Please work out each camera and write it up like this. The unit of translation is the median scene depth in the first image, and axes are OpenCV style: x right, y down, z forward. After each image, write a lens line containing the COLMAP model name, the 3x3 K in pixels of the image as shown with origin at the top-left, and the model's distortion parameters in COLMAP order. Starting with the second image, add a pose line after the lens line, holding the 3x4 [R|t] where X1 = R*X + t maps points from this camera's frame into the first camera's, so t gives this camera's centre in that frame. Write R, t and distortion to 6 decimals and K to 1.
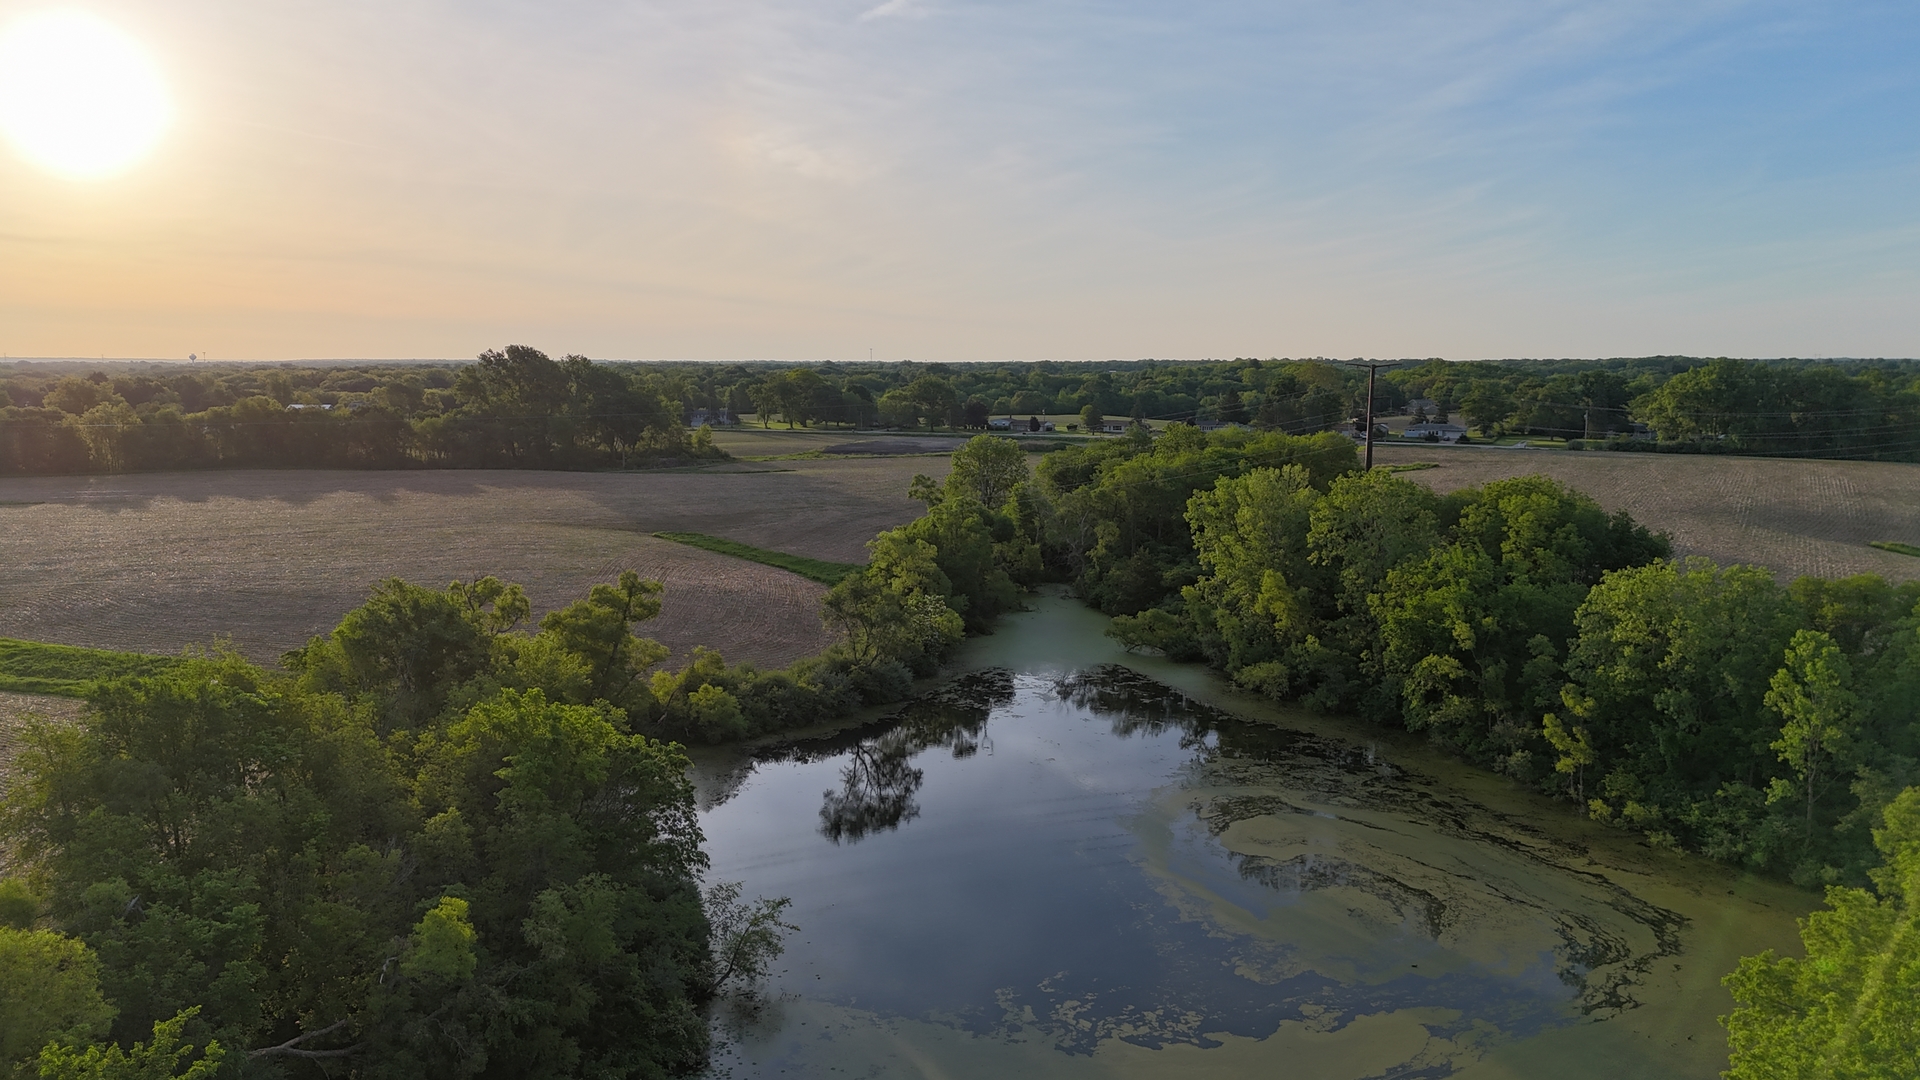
lens RADIAL K [[1402.4, 0, 951.4], [0, 1402.4, 545.8], [0, 0, 1]] dist [0.068772, -0.057728]
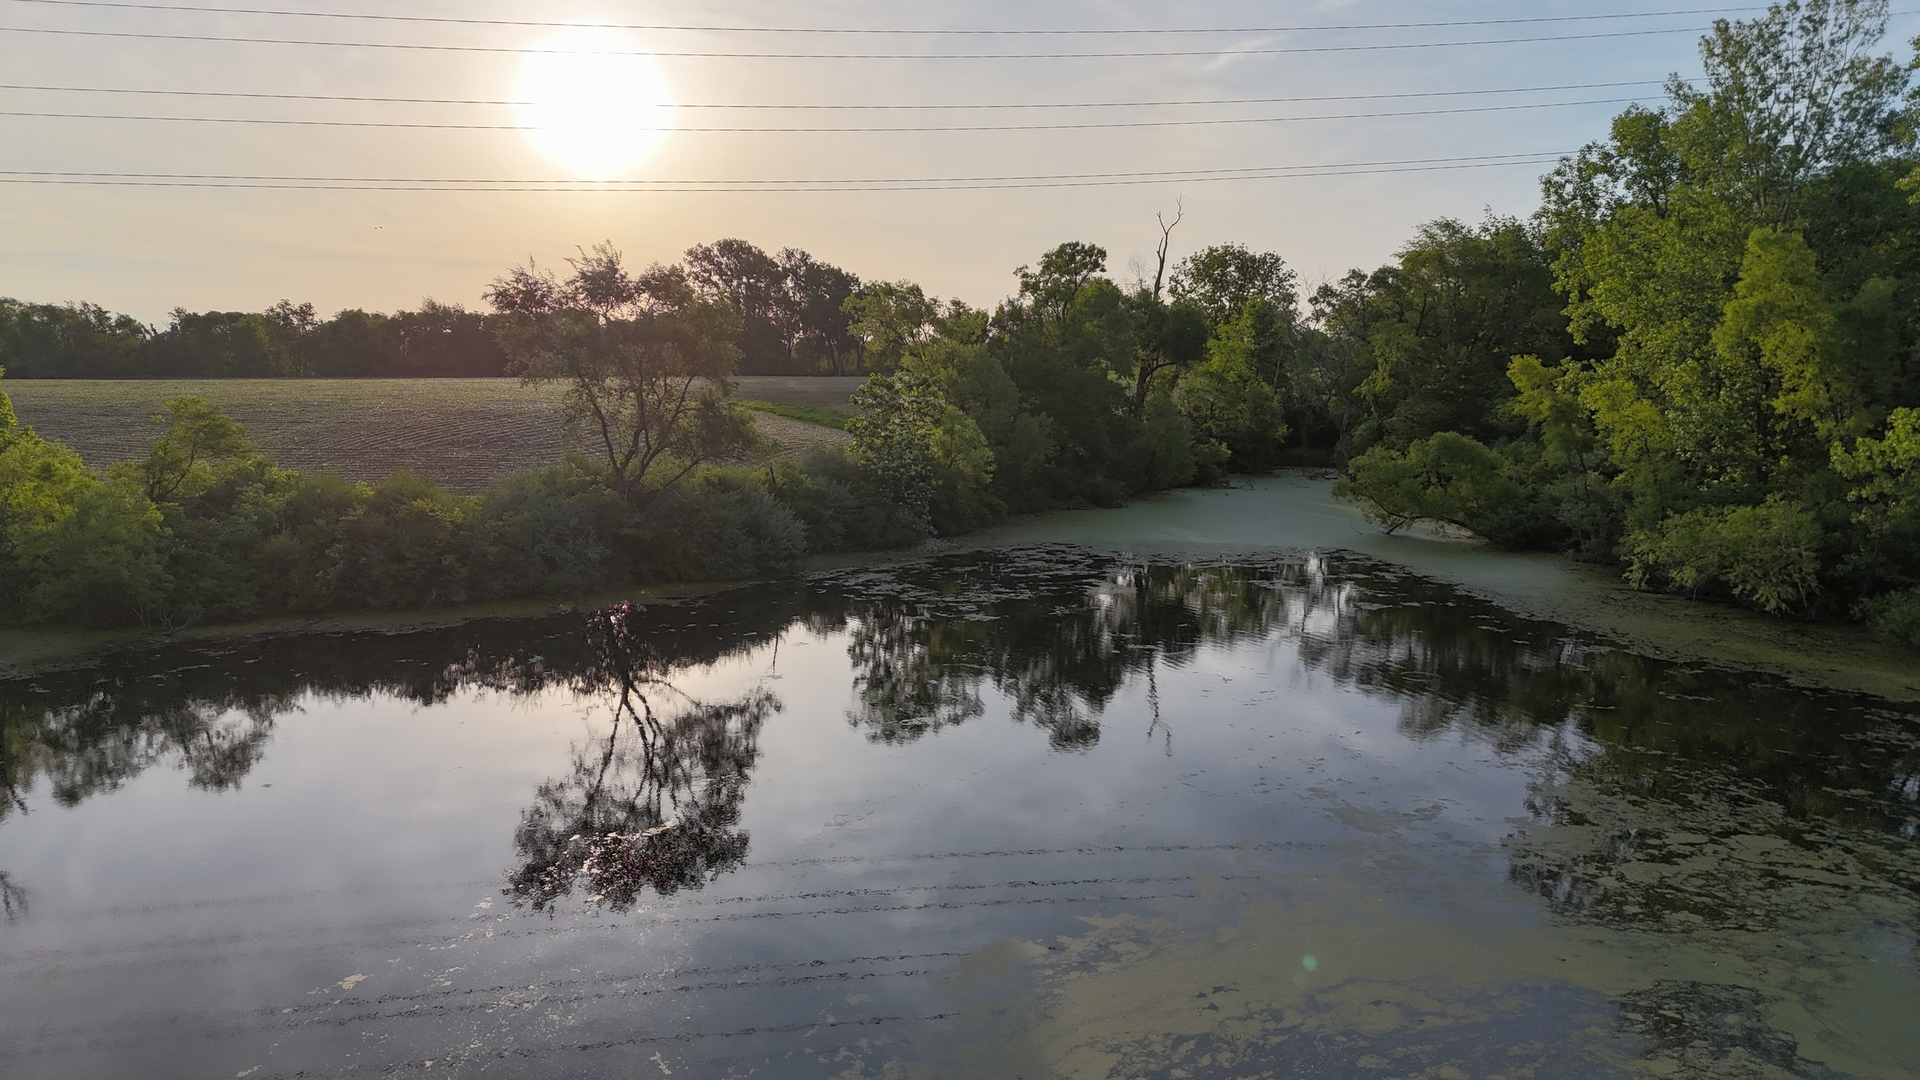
lens RADIAL K [[1402.4, 0, 951.4], [0, 1402.4, 545.8], [0, 0, 1]] dist [0.068772, -0.057728]
pose [[0.962844, 0.033144, -0.268017, 0.115014], [-0.034955, 0.999387, -0.001986, 0.086853], [0.267787, 0.011281, 0.963412, 0.537629]]
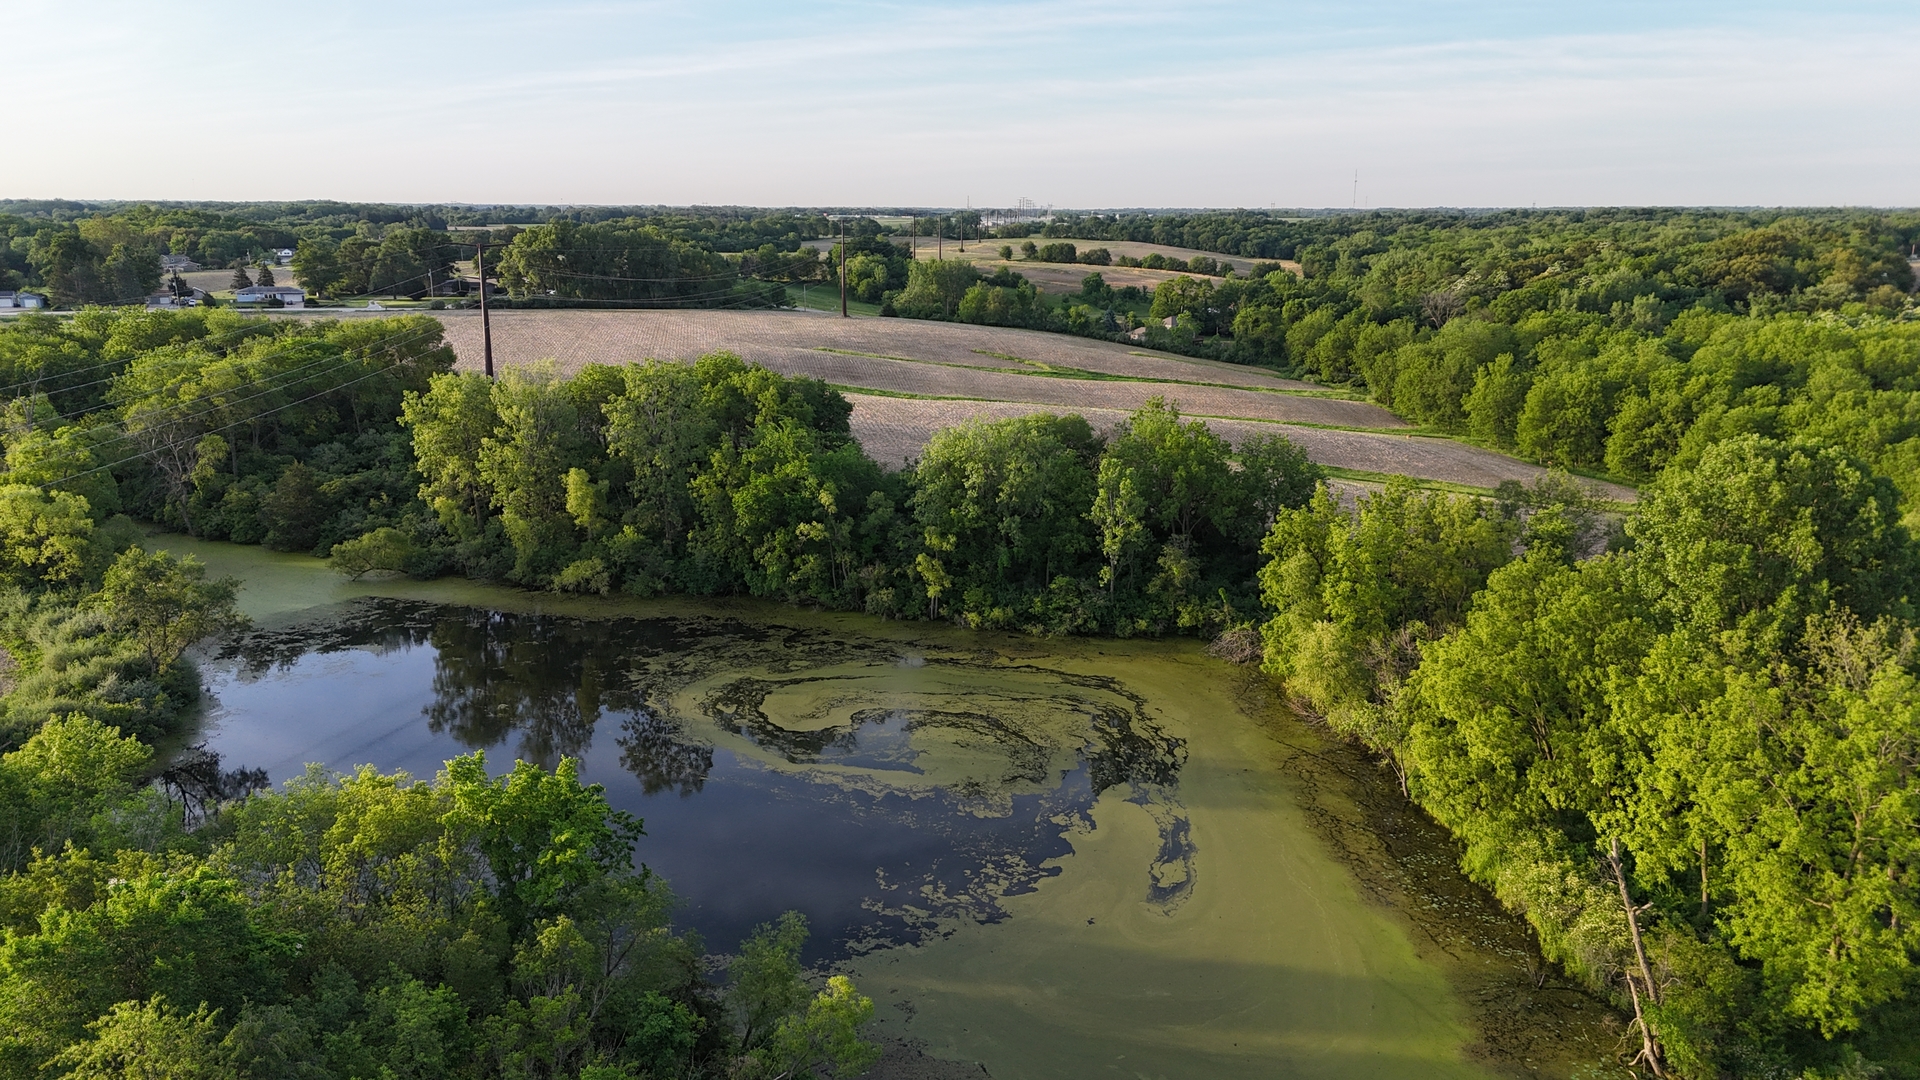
lens RADIAL K [[1402.4, 0, 951.4], [0, 1402.4, 545.8], [0, 0, 1]] dist [0.068772, -0.057728]
pose [[0.620429, -0.181707, 0.762923, -0.328030], [0.098073, 0.983129, 0.154398, -0.049007], [-0.778107, -0.020971, 0.627782, 0.149844]]
